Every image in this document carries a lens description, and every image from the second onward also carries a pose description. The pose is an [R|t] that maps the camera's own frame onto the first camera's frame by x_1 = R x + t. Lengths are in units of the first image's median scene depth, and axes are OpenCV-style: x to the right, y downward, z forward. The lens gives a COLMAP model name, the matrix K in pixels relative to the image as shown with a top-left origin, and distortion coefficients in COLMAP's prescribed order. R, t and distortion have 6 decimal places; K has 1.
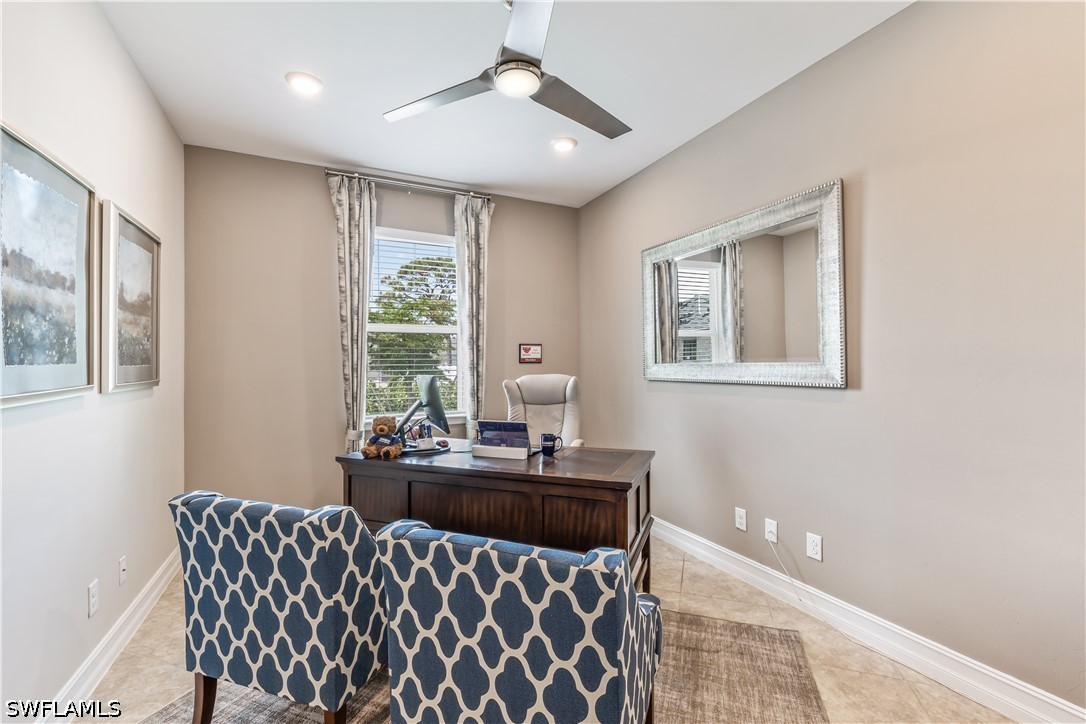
lens RADIAL K [[443.8, 0, 542.7], [0, 443.8, 359.7], [0, 0, 1]] dist [0.001211, 0.000499]
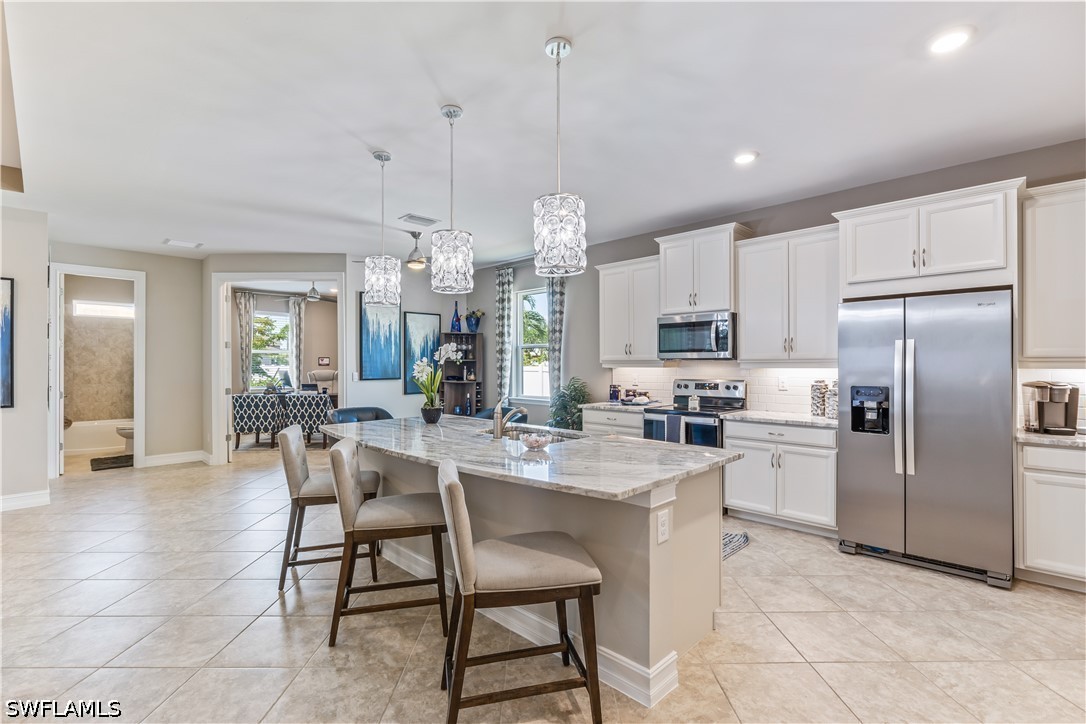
lens RADIAL K [[488.4, 0, 536.0], [0, 488.4, 362.8], [0, 0, 1]] dist [-0.001977, 0.001353]
pose [[0.945388, 0.006365, 0.325886, 0.235163], [-0.008636, 0.999947, 0.005524, -0.038616], [-0.325833, -0.008036, 0.945393, -2.207107]]
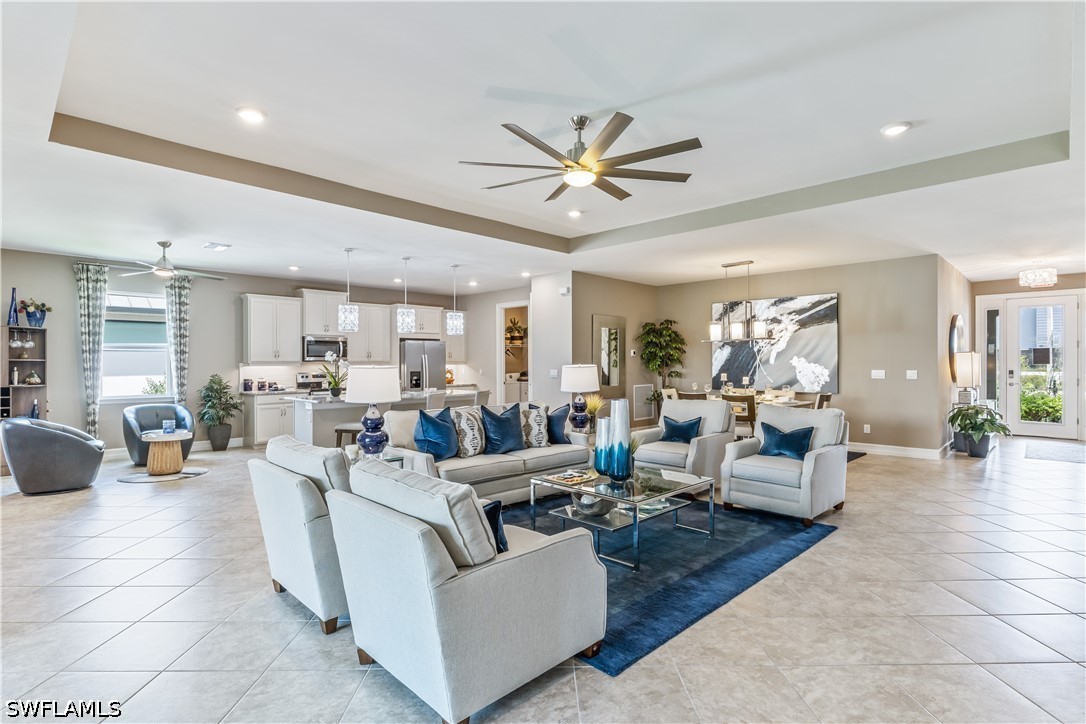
lens RADIAL K [[550.5, 0, 545.8], [0, 550.5, 361.7], [0, 0, 1]] dist [0.012611, -0.001303]
pose [[-0.324384, 0.011524, 0.945855, -1.999310], [-0.002938, 0.999909, -0.013190, -0.006152], [-0.945921, -0.007057, -0.324320, -1.166045]]
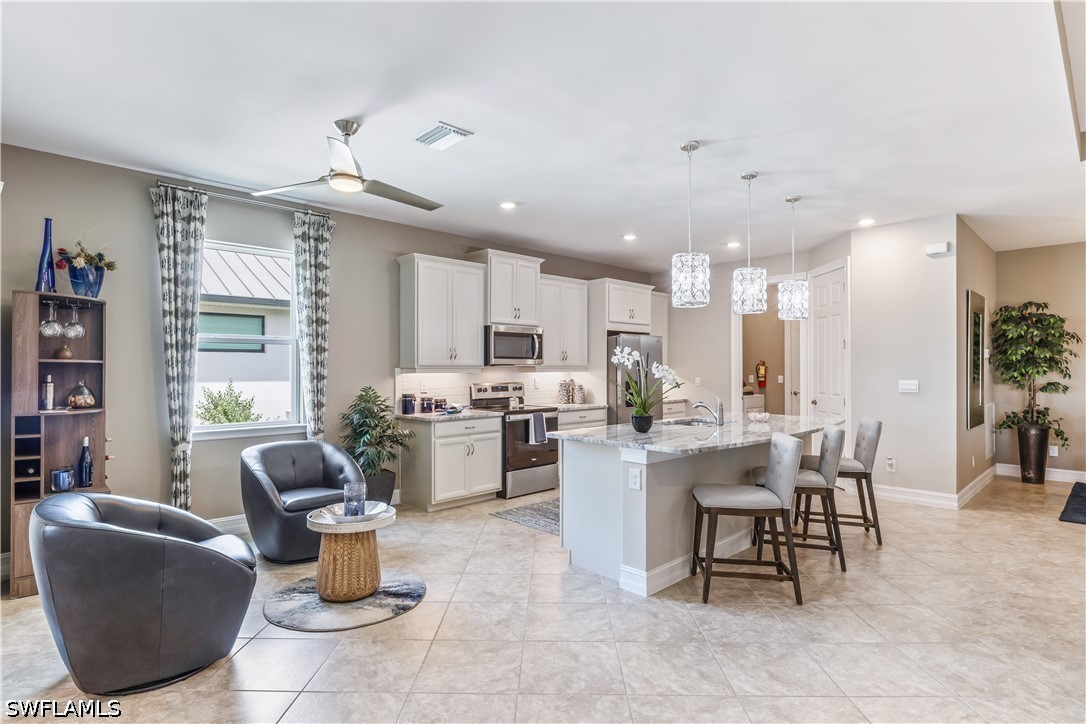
lens RADIAL K [[564.6, 0, 547.1], [0, 564.6, 366.2], [0, 0, 1]] dist [0.001395, -0.000789]
pose [[-0.312918, 0.012624, 0.949696, -0.696673], [-0.005281, 0.999873, -0.015030, -0.013102], [-0.949765, -0.009718, -0.312812, -0.522179]]
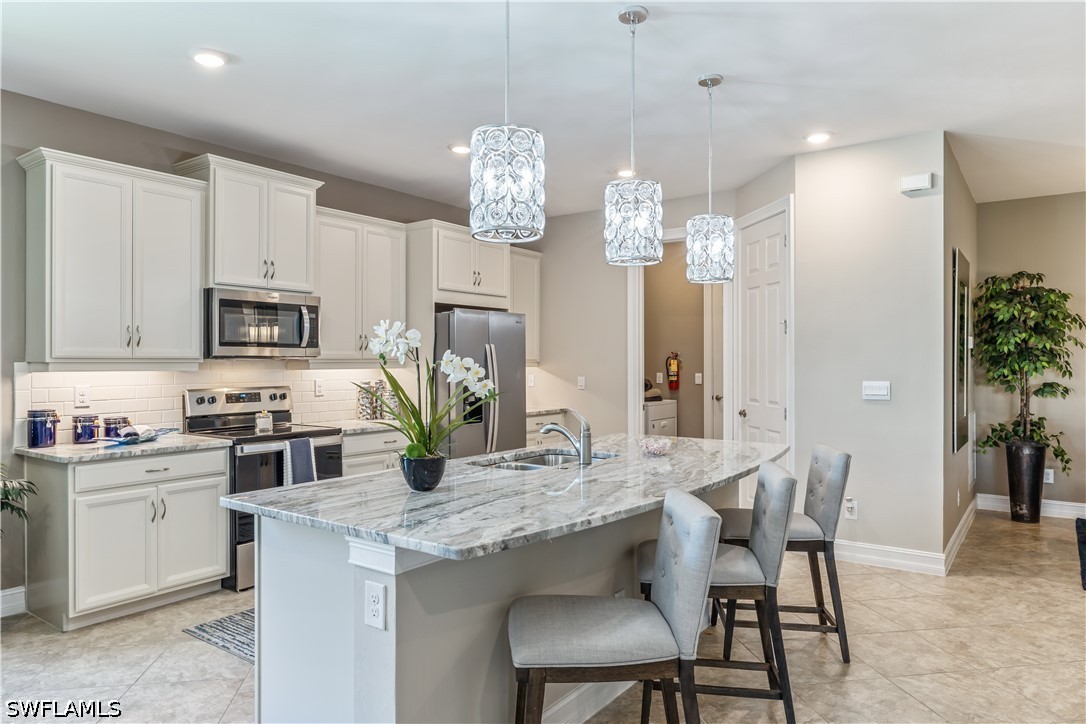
lens RADIAL K [[706.6, 0, 546.8], [0, 706.6, 361.4], [0, 0, 1]] dist [-0.001495, 0.000561]
pose [[-0.470348, 0.010714, 0.882416, -0.356069], [-0.003923, 0.999891, -0.014231, -0.019230], [-0.882473, -0.010156, -0.470254, -0.845649]]
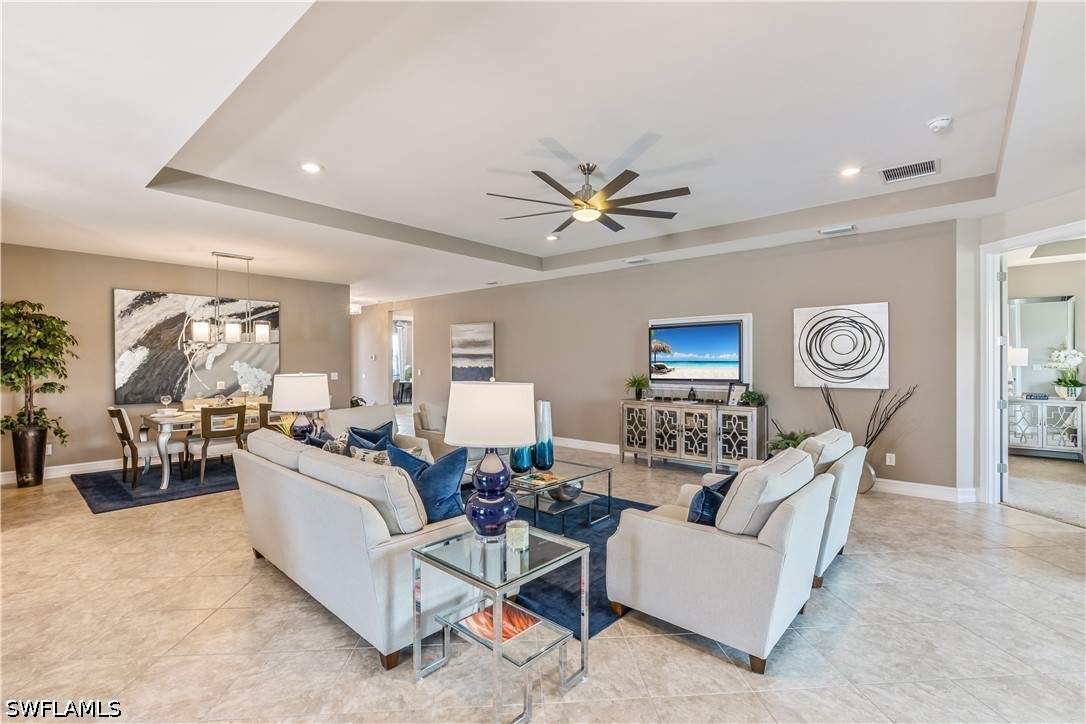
lens RADIAL K [[488.4, 0, 545.0], [0, 488.4, 365.0], [0, 0, 1]] dist [-0.001977, 0.001353]
pose [[-0.925275, 0.015812, -0.378966, -0.349058], [0.016329, 0.999865, 0.001848, -0.033342], [0.378944, -0.004479, -0.925409, -0.536832]]
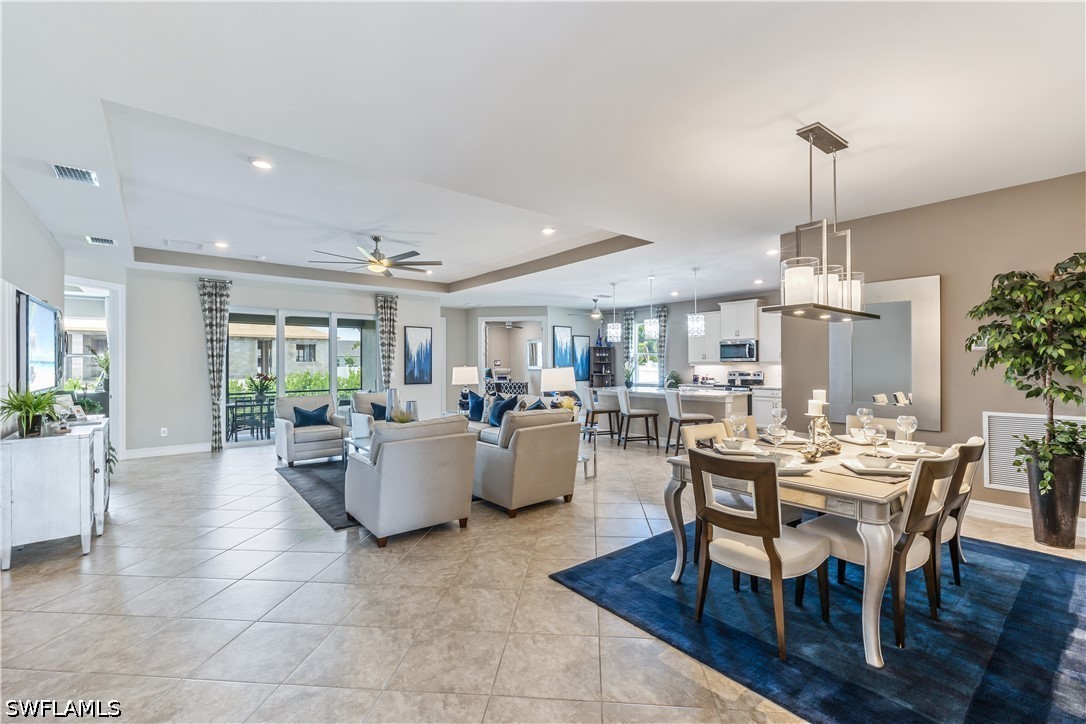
lens RADIAL K [[443.8, 0, 540.1], [0, 443.8, 362.5], [0, 0, 1]] dist [0.001211, 0.000499]
pose [[0.971672, 0.007149, 0.236227, -0.701227], [-0.007829, 0.999967, 0.001943, -0.034751], [-0.236206, -0.003738, 0.971696, -3.385349]]
